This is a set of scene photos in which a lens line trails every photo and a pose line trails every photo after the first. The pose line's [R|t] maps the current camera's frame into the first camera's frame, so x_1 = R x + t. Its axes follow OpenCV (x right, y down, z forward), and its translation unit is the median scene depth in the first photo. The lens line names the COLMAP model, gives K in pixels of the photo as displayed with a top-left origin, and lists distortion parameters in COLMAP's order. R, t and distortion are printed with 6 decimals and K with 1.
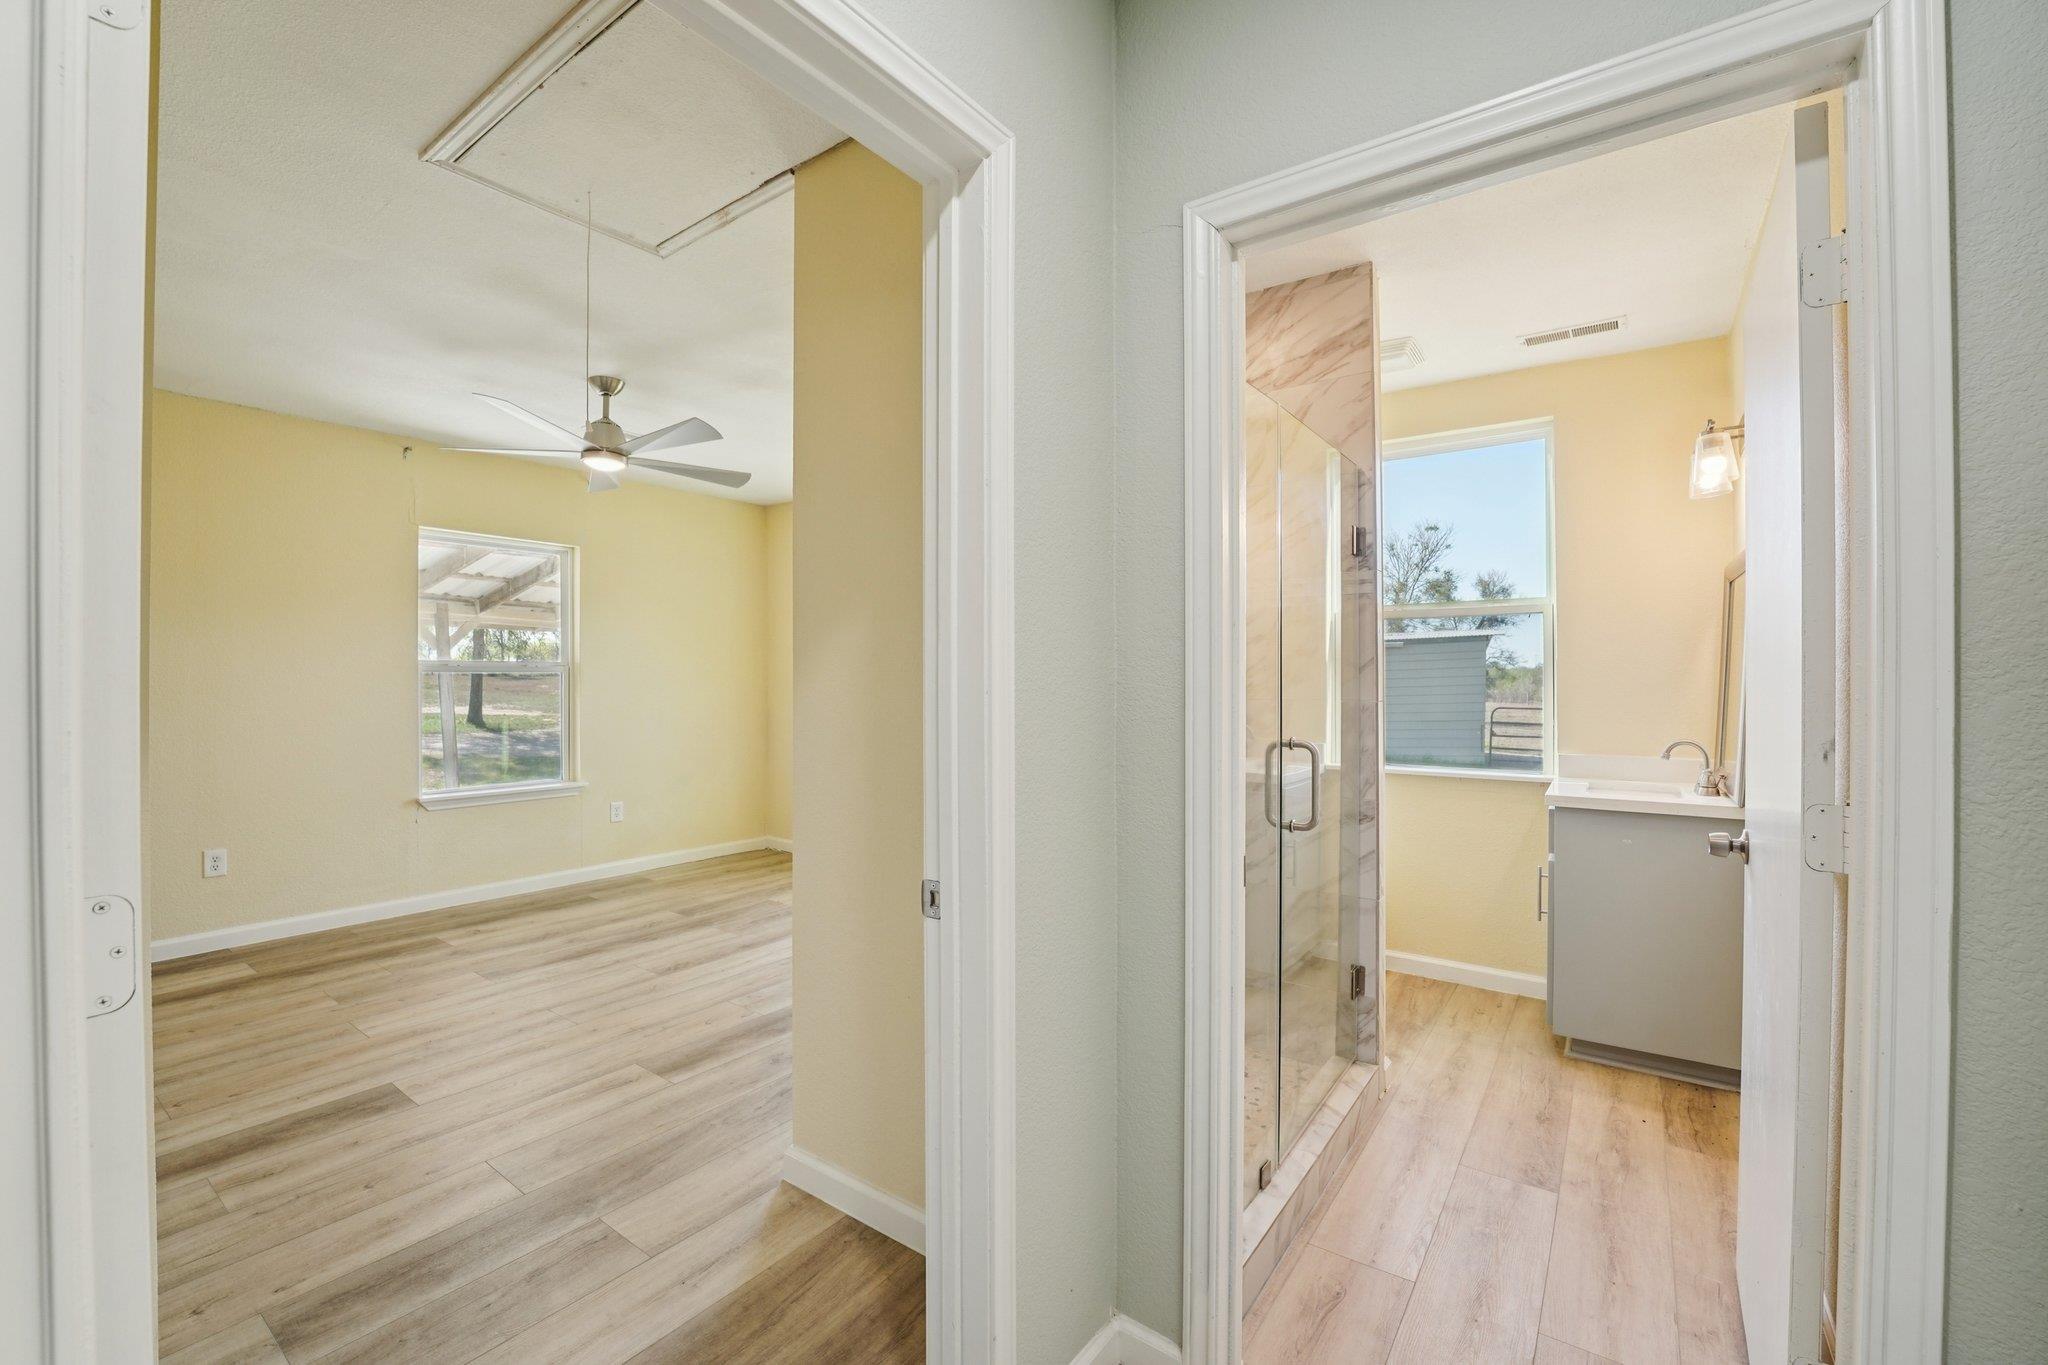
lens RADIAL K [[833.5, 0, 1031.9], [0, 833.5, 678.0], [0, 0, 1]] dist [-0.023932, 0.000516]
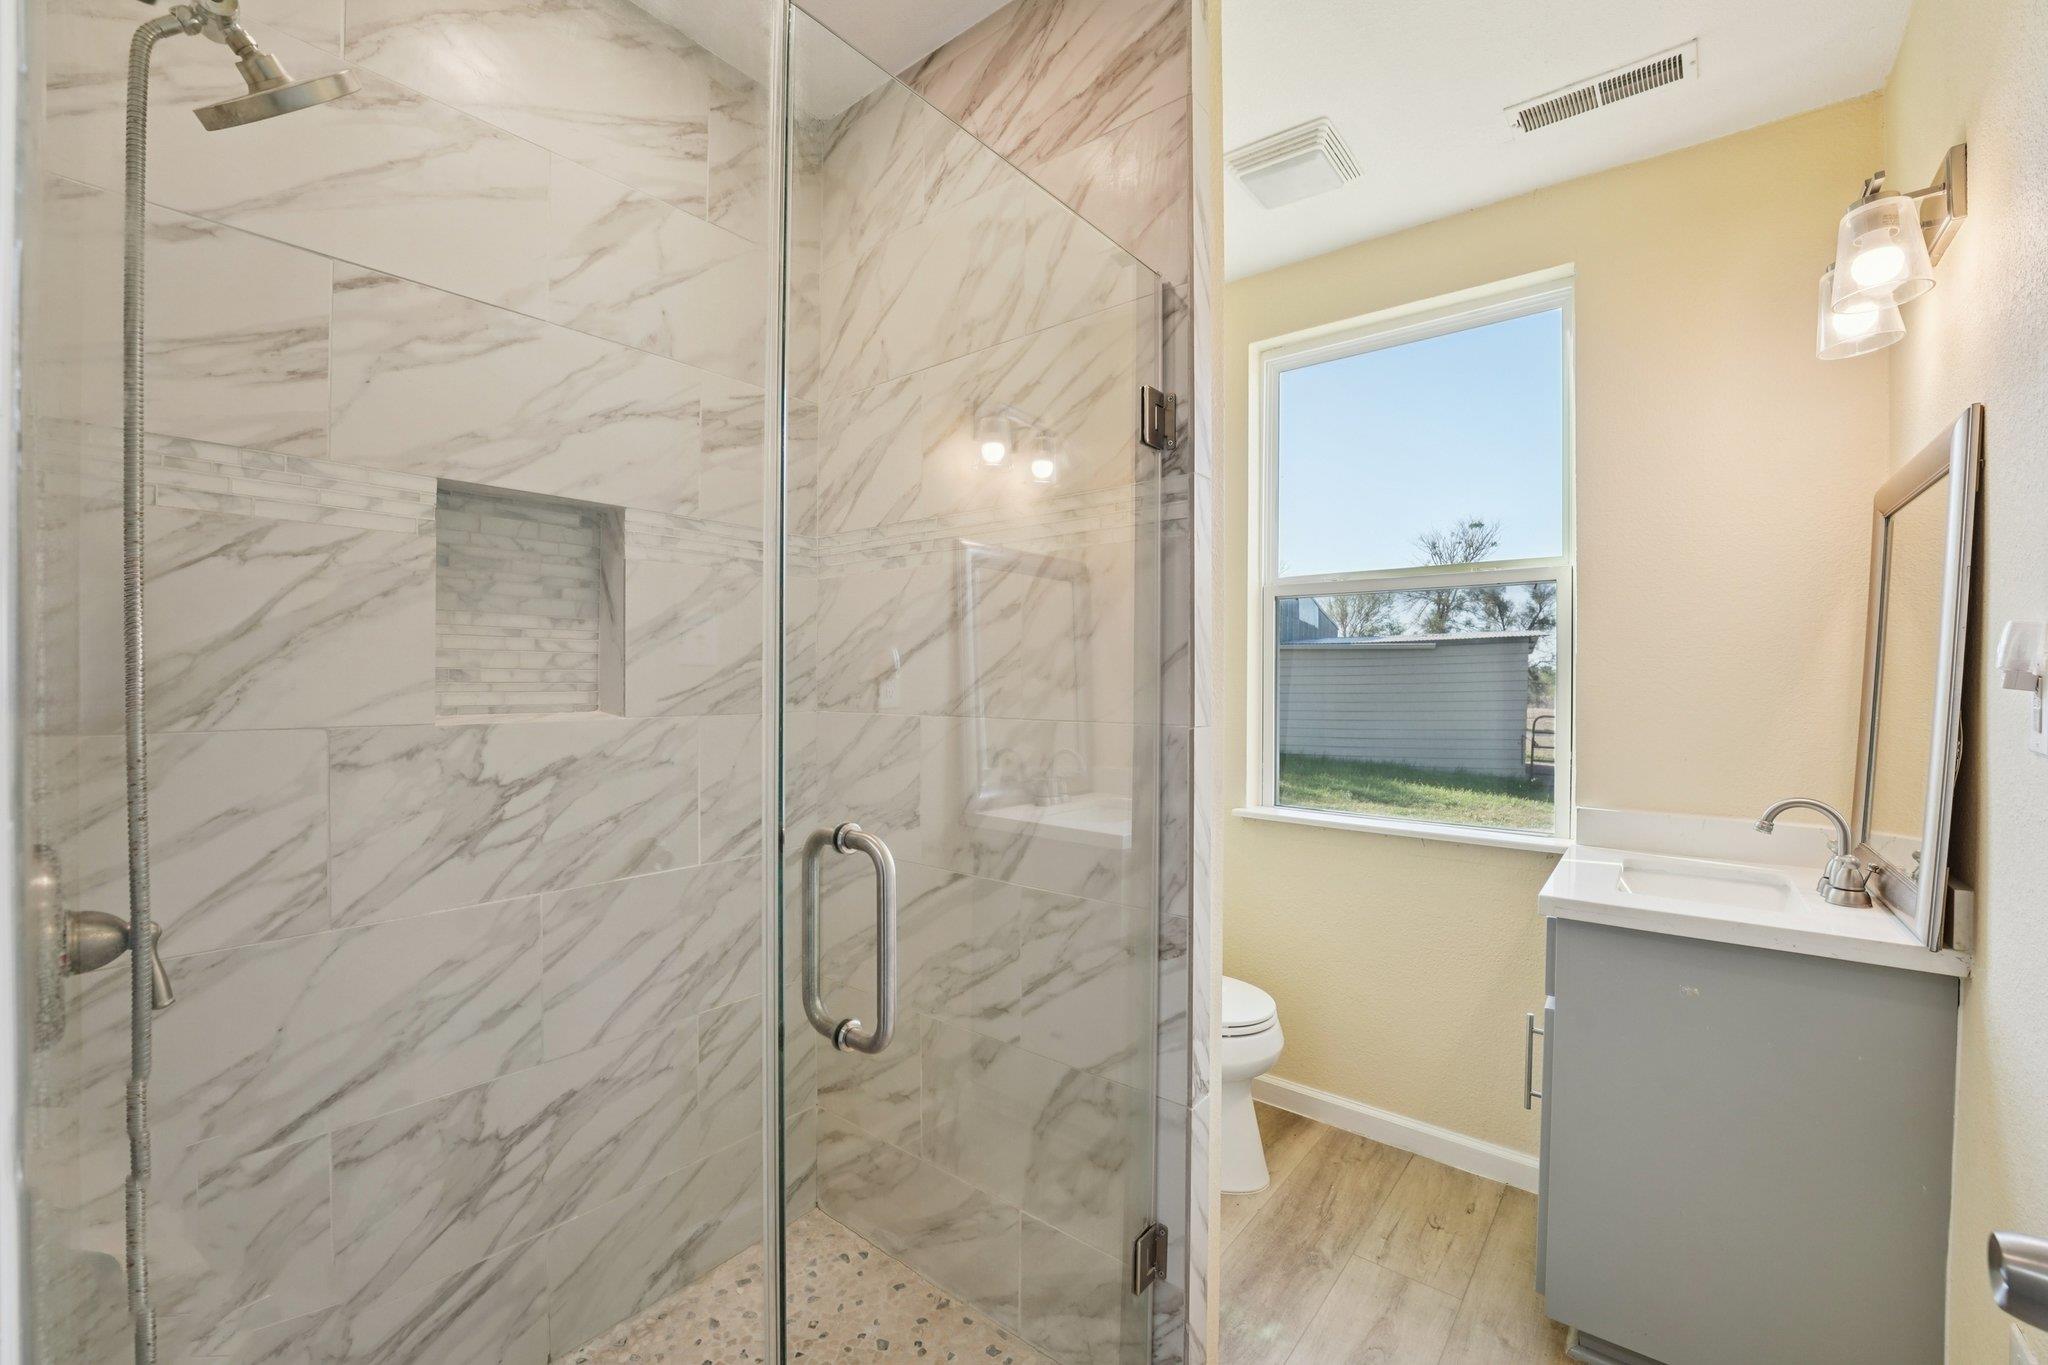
lens RADIAL K [[833.5, 0, 1016.7], [0, 833.5, 683.9], [0, 0, 1]] dist [-0.023932, 0.000516]
pose [[0.998195, 0.008246, -0.059495, 0.294120], [-0.007871, 0.999948, 0.006533, -0.001159], [0.059546, -0.006053, 0.998207, 0.413611]]
